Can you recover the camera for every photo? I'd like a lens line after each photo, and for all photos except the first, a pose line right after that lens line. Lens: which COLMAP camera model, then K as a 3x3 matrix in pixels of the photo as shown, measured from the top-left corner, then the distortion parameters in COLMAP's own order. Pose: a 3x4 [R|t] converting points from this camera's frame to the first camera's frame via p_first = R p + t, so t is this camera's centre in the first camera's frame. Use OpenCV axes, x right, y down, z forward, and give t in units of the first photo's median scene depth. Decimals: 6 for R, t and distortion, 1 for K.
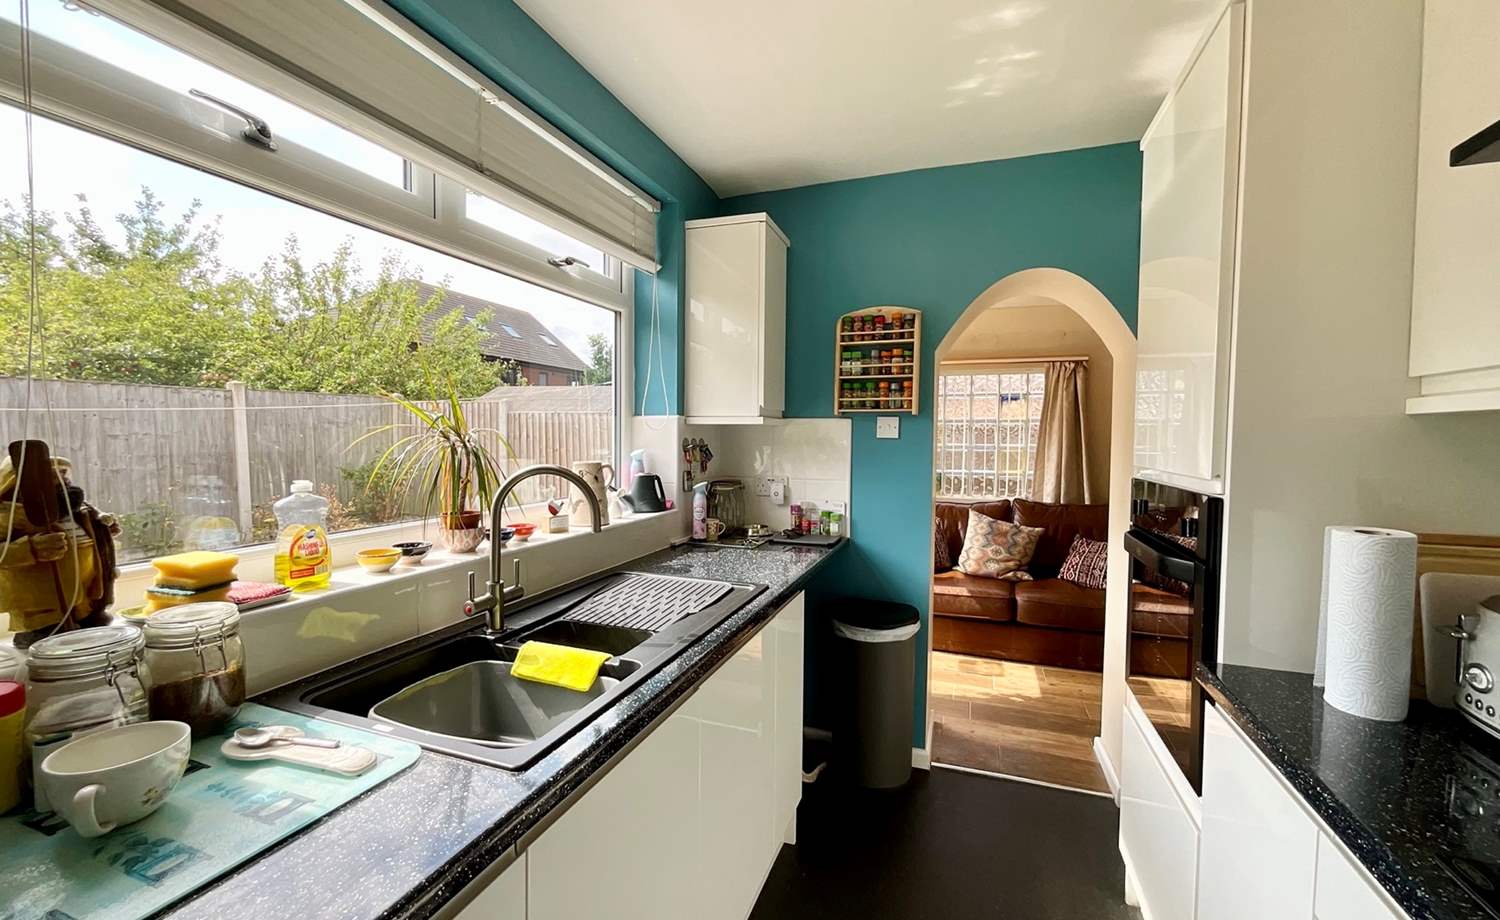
lens RADIAL K [[604.0, 0, 750.0], [0, 604.0, 460.0], [0, 0, 1]] dist [-0.005776, 0.000024]
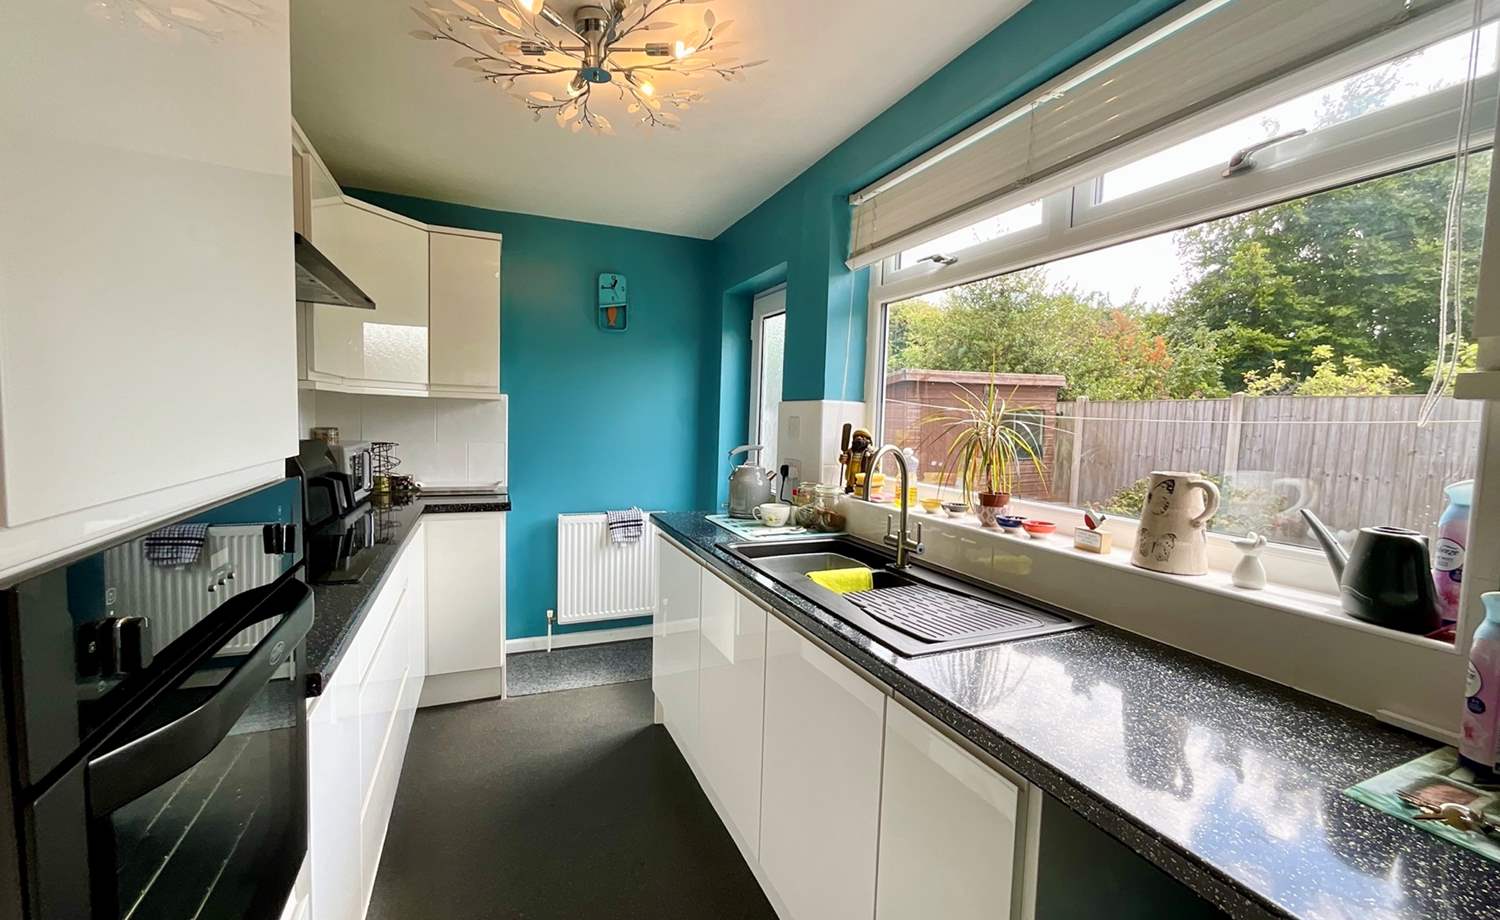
lens RADIAL K [[582.1, 0, 734.0], [0, 582.1, 456.5], [0, 0, 1]] dist [0.000776, -0.000007]
pose [[-0.727137, 0.019522, -0.686215, 0.383151], [-0.064589, 0.993216, 0.096697, -0.034307], [0.683447, 0.114634, -0.720943, 0.839683]]
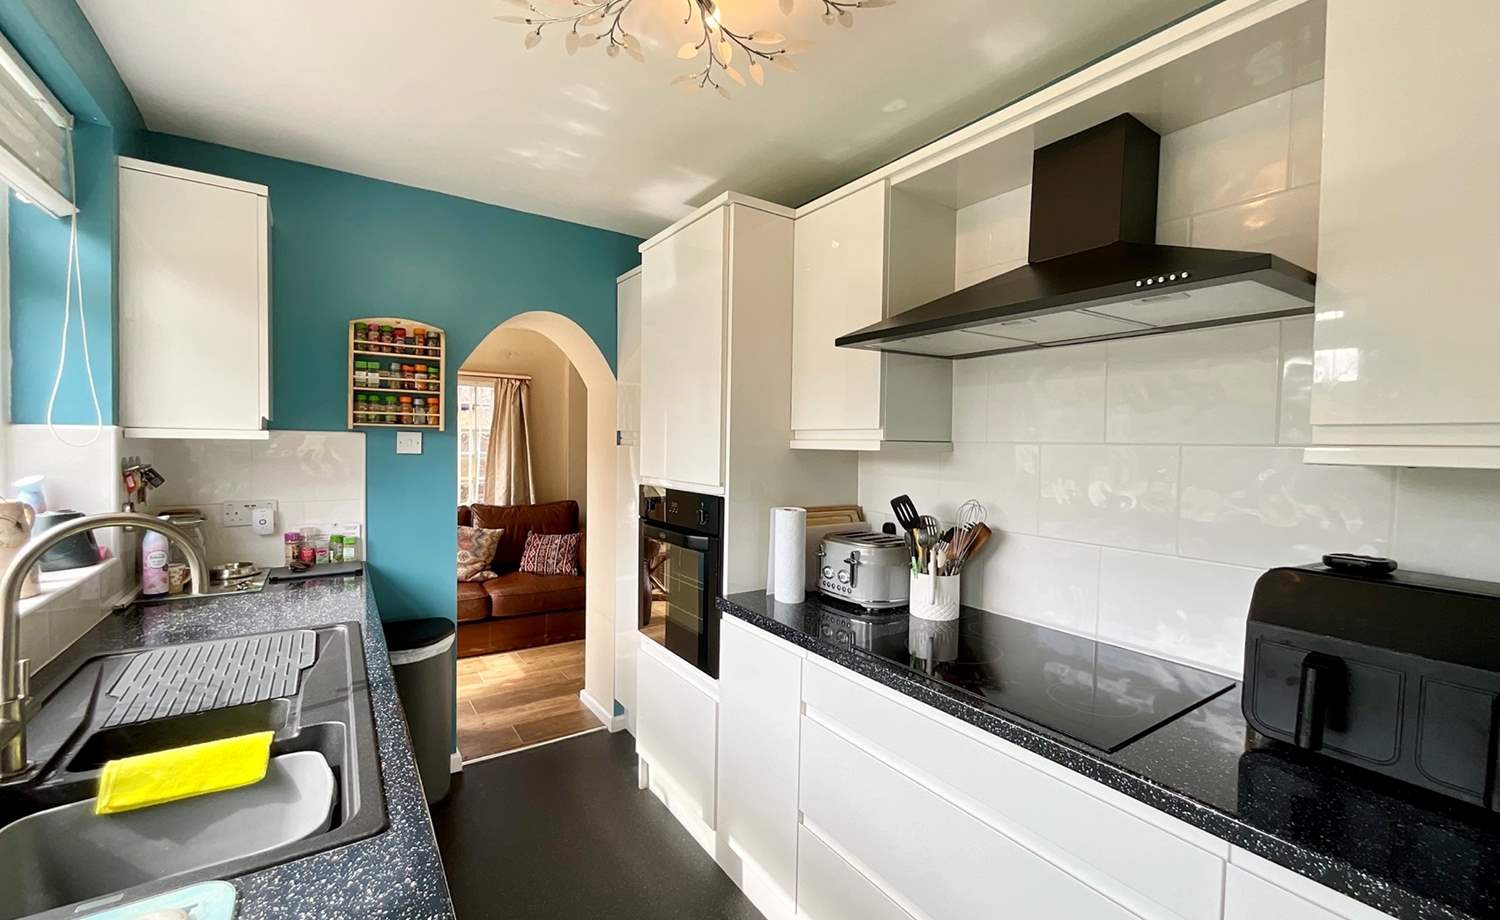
lens RADIAL K [[589.5, 0, 750.0], [0, 589.5, 460.0], [0, 0, 1]] dist [0.000783, 0.000166]
pose [[0.588409, -0.017396, 0.808376, -0.225975], [0.020117, 0.999774, 0.006871, -0.021993], [-0.808313, 0.012219, 0.588626, -0.013241]]
